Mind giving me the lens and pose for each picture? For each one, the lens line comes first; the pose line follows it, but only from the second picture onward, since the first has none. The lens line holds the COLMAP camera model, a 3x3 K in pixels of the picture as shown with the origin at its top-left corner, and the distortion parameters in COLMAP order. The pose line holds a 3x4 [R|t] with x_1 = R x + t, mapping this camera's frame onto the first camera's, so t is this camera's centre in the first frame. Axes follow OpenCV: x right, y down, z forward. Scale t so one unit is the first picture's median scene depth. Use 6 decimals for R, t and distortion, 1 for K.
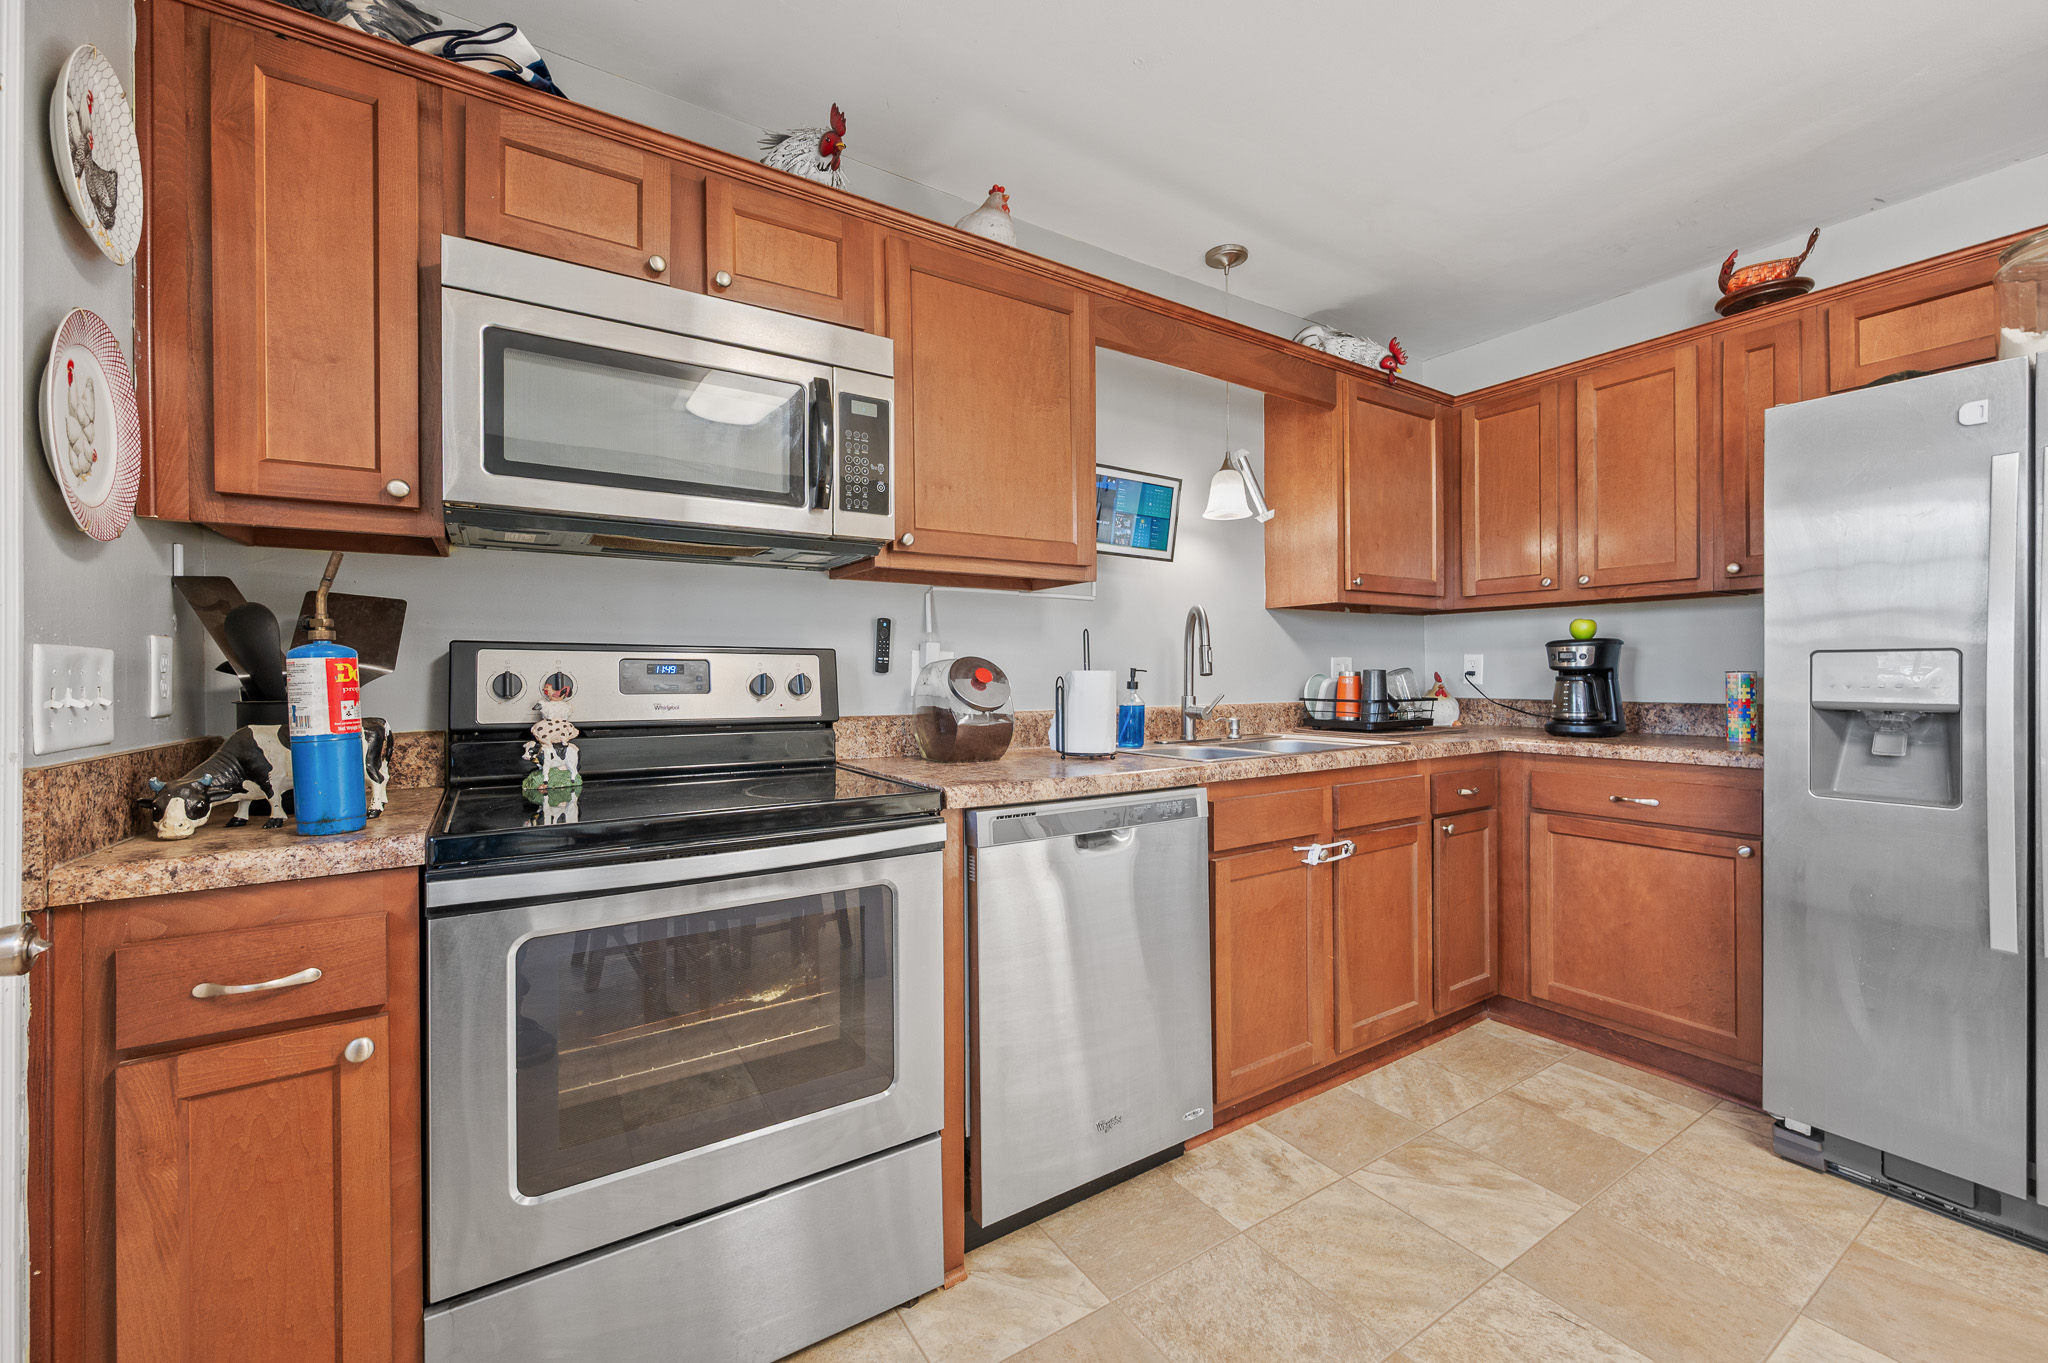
lens RADIAL K [[822.2, 0, 1023.4], [0, 822.2, 667.8], [0, 0, 1]] dist [-0.000220, -0.000189]
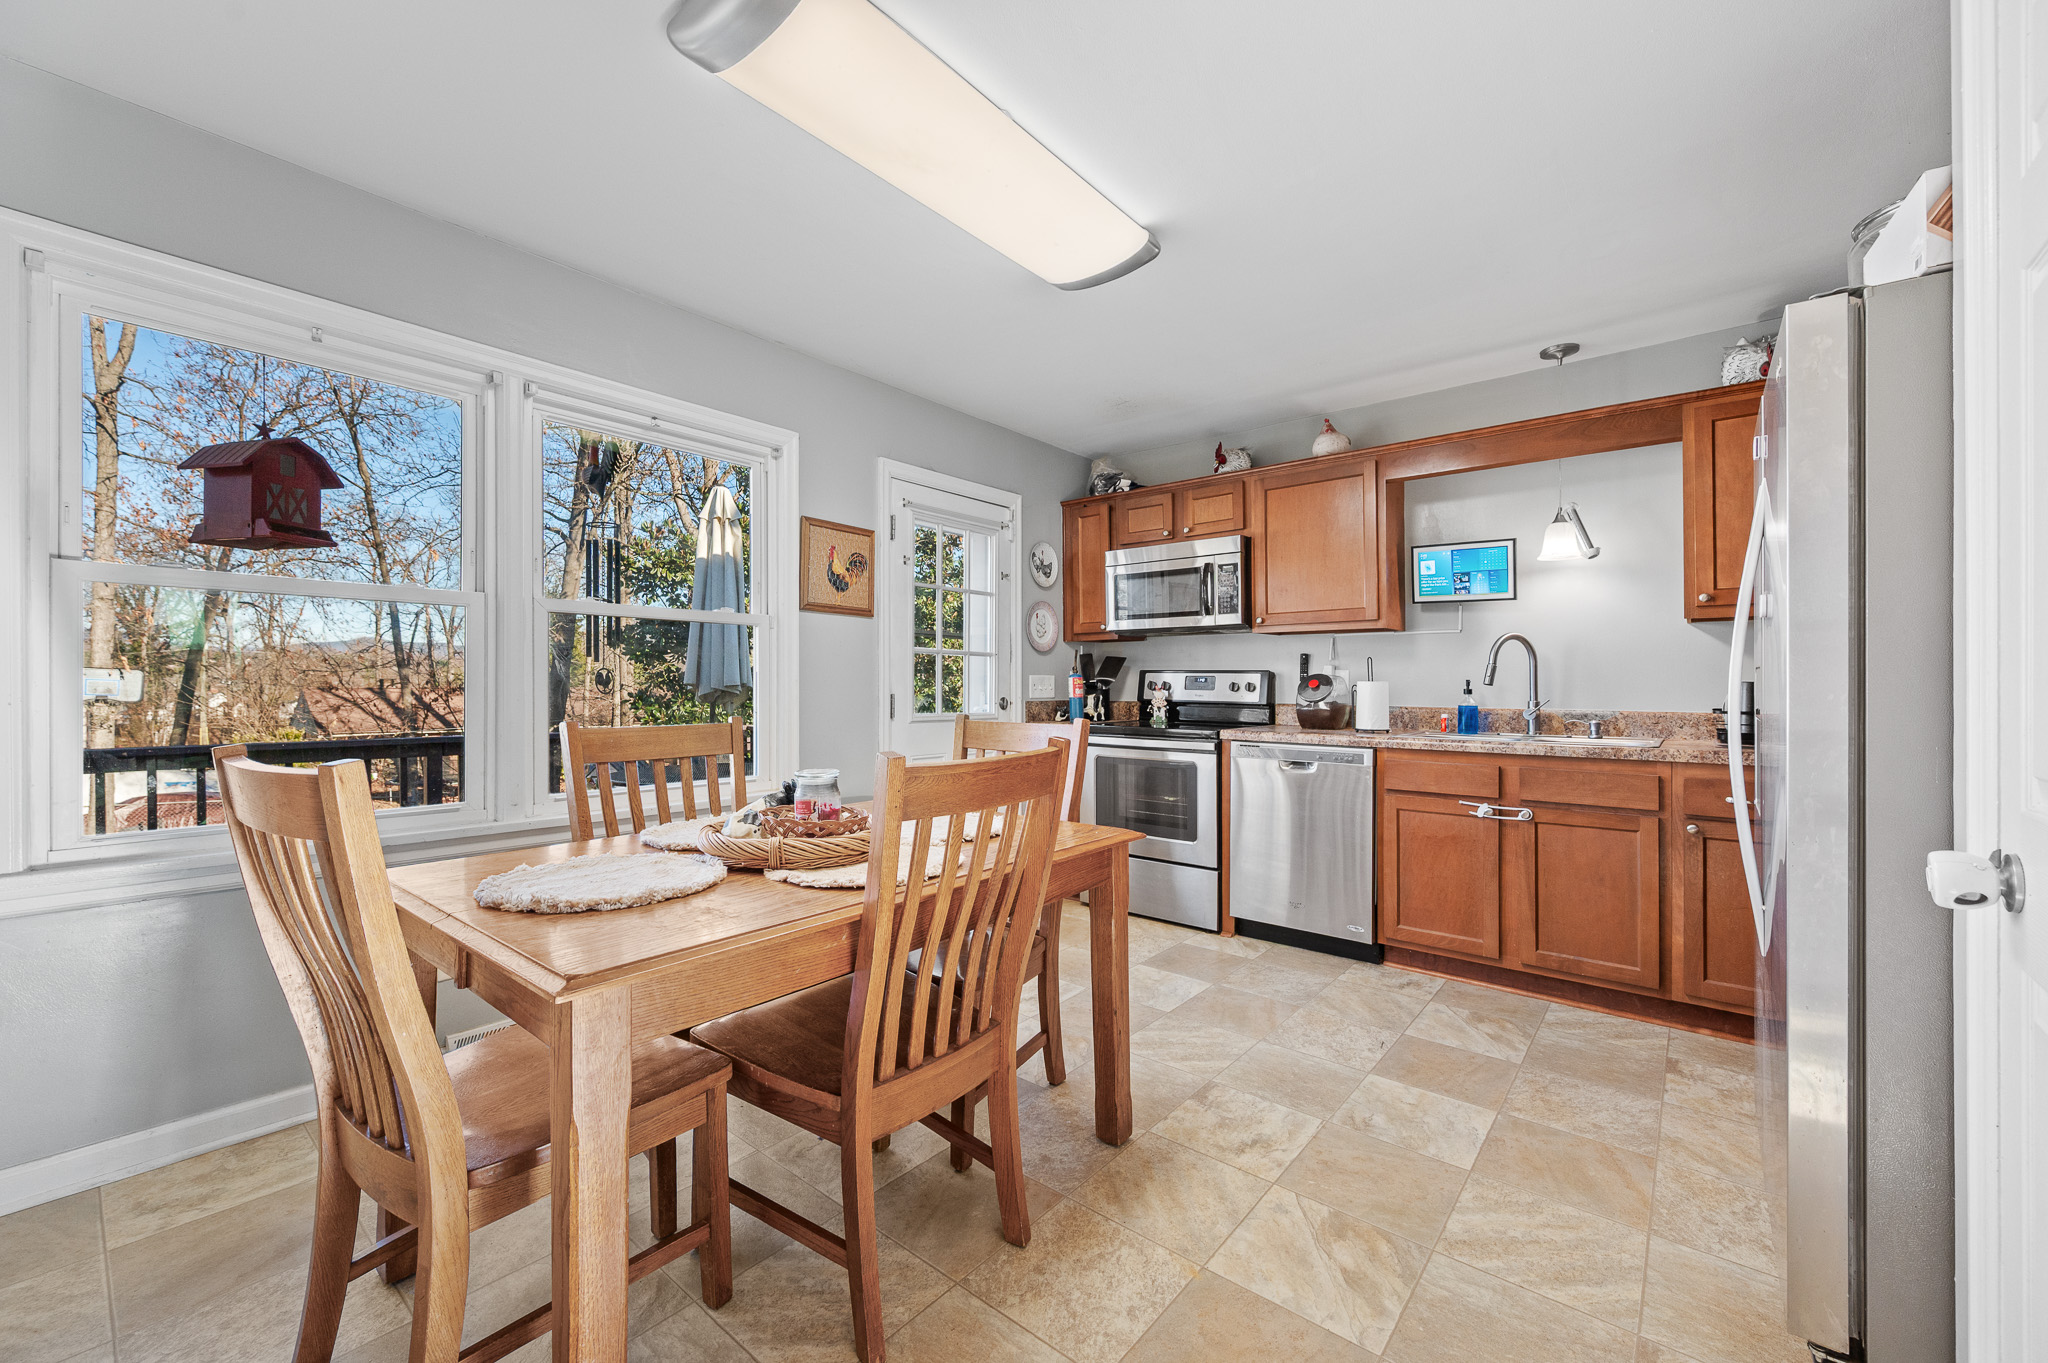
lens RADIAL K [[822.2, 0, 1024.5], [0, 822.2, 679.3], [0, 0, 1]] dist [-0.000220, -0.000189]
pose [[0.291886, 0.004316, -0.956444, 1.700539], [0.004267, 0.999974, 0.005814, -0.016195], [0.956444, -0.005779, 0.291860, -0.214033]]
